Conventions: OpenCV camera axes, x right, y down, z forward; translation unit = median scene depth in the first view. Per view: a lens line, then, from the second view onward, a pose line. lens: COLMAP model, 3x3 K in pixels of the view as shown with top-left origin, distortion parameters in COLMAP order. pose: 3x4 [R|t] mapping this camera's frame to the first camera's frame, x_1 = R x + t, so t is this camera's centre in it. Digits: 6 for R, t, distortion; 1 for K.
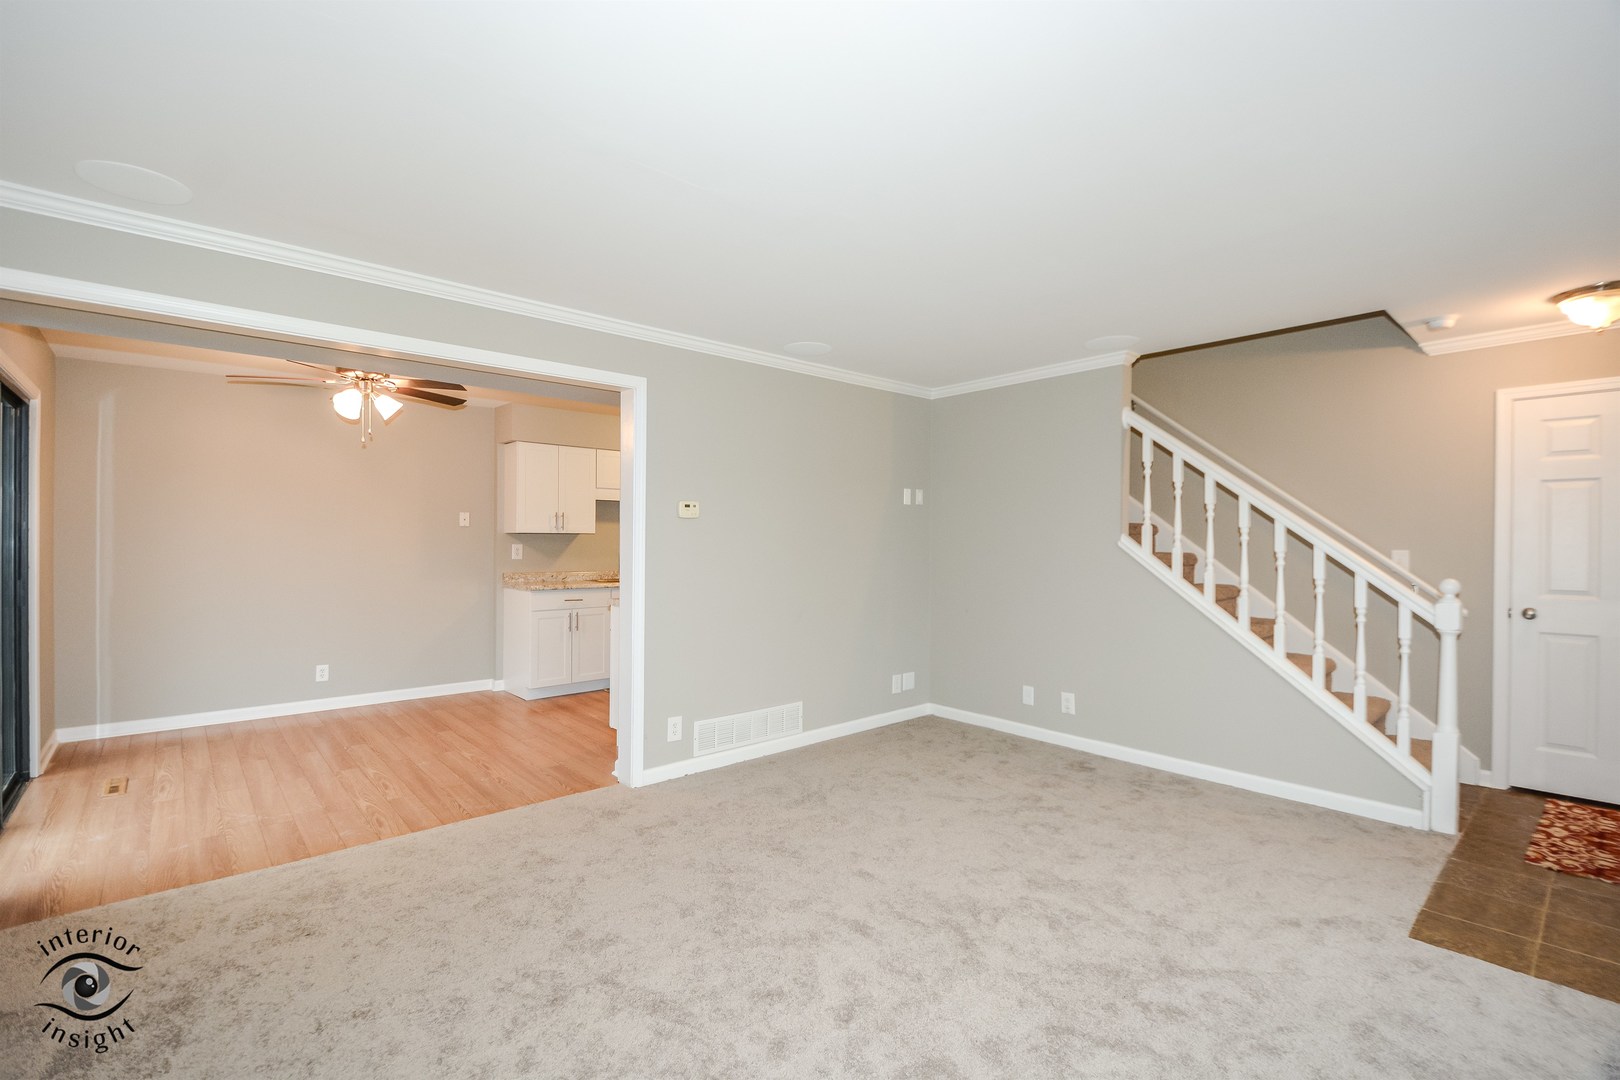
lens RADIAL K [[709.1, 0, 819.2], [0, 709.1, 540.2], [0, 0, 1]] dist [0.020599, -0.015589]
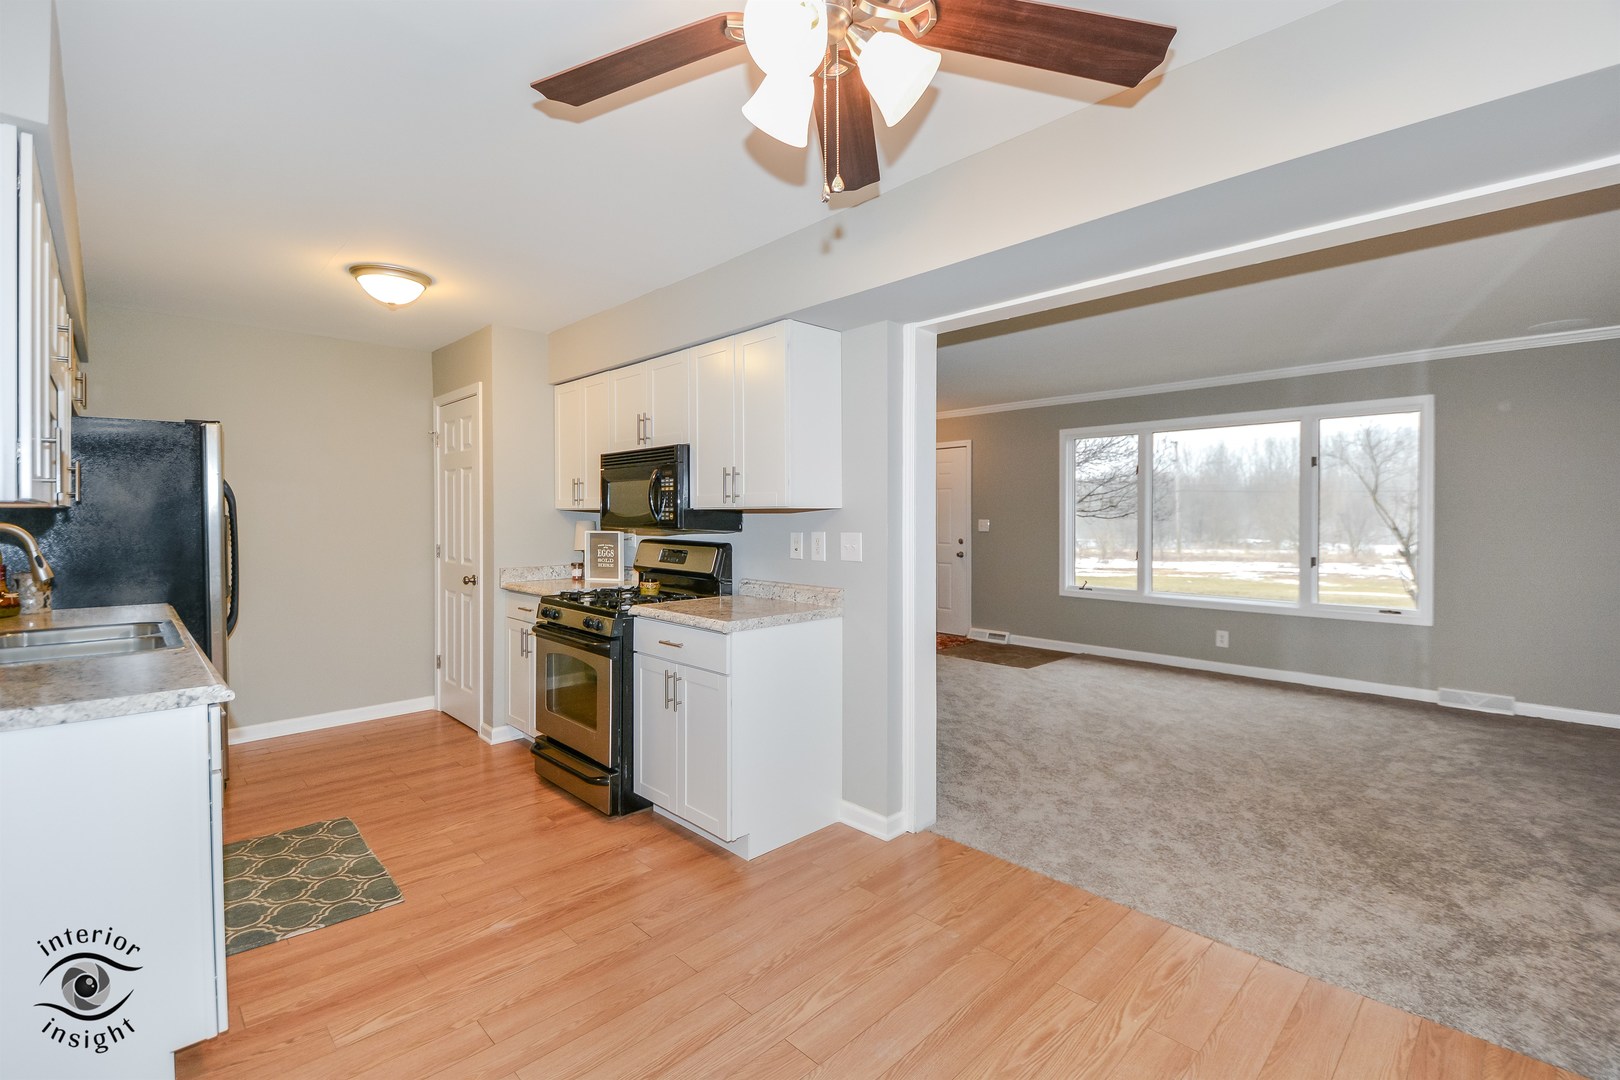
lens RADIAL K [[709.1, 0, 811.8], [0, 709.1, 526.4], [0, 0, 1]] dist [0.020599, -0.015589]
pose [[-0.034913, -0.020733, 0.999175, -1.272366], [0.003721, 0.999775, 0.020876, -0.009928], [-0.999383, 0.004447, -0.034828, 1.388234]]
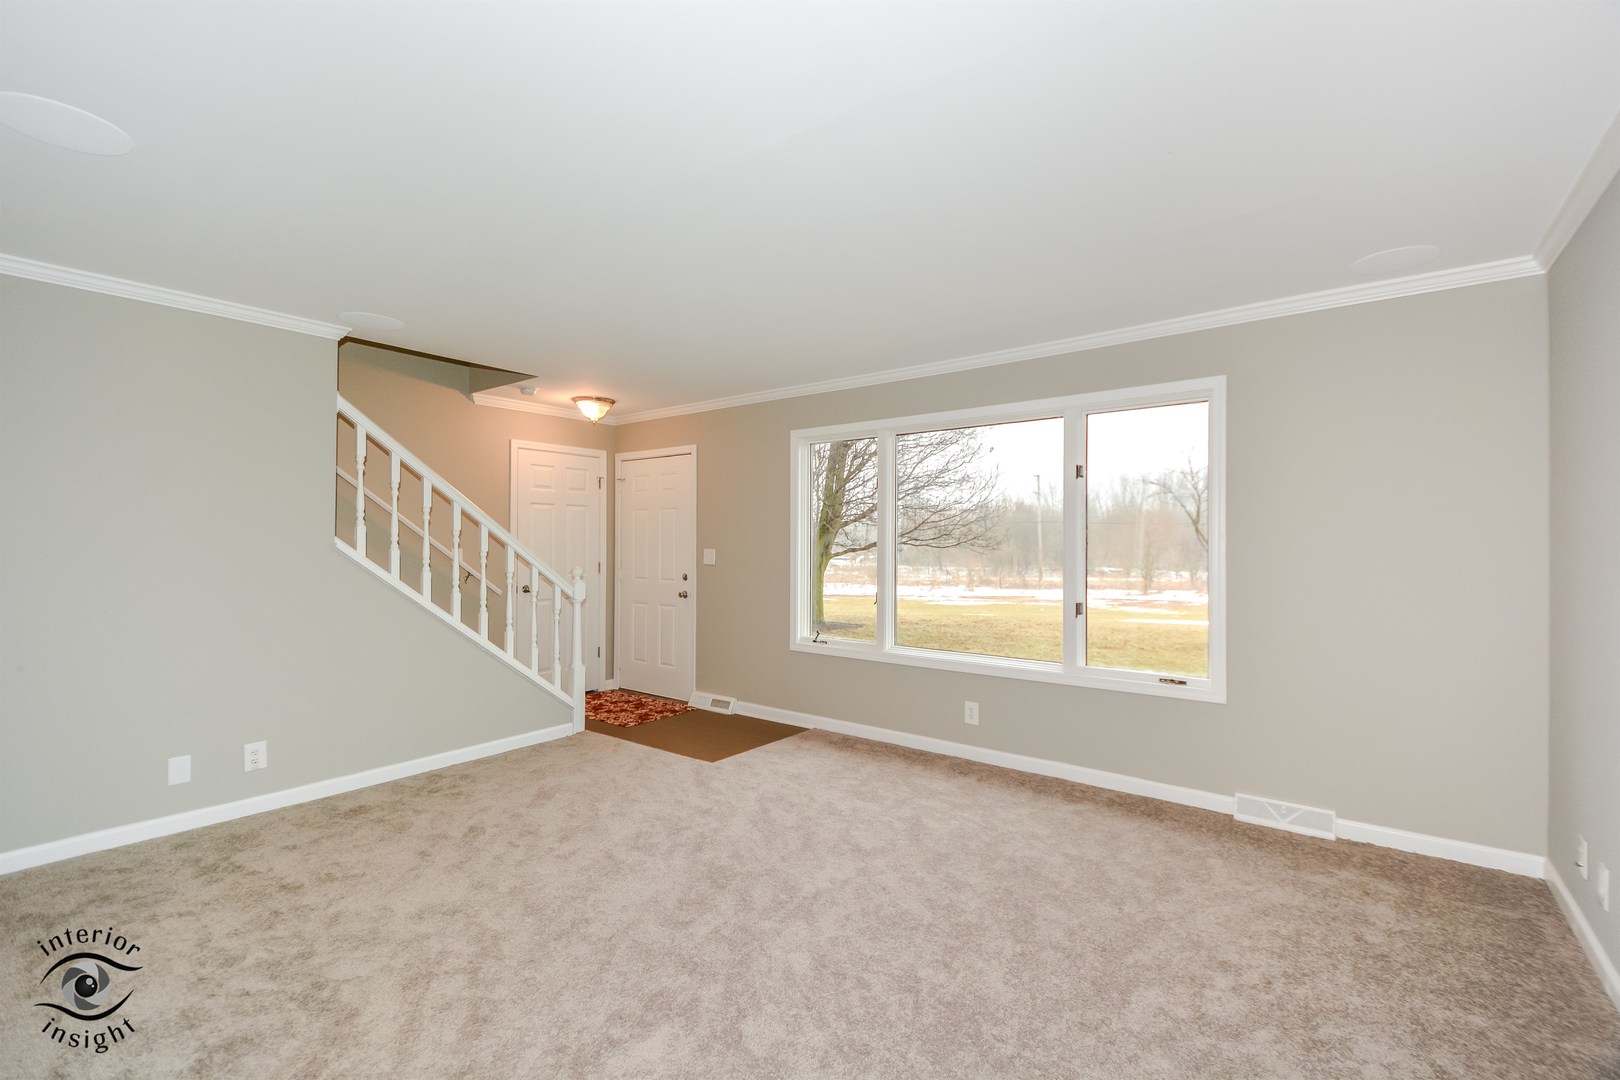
lens RADIAL K [[709.1, 0, 787.8], [0, 709.1, 539.0], [0, 0, 1]] dist [0.020599, -0.015589]
pose [[-0.165661, 0.001825, 0.986181, -0.606316], [0.000054, 0.999998, -0.001842, -0.001577], [-0.986183, -0.000252, -0.165661, 0.690780]]
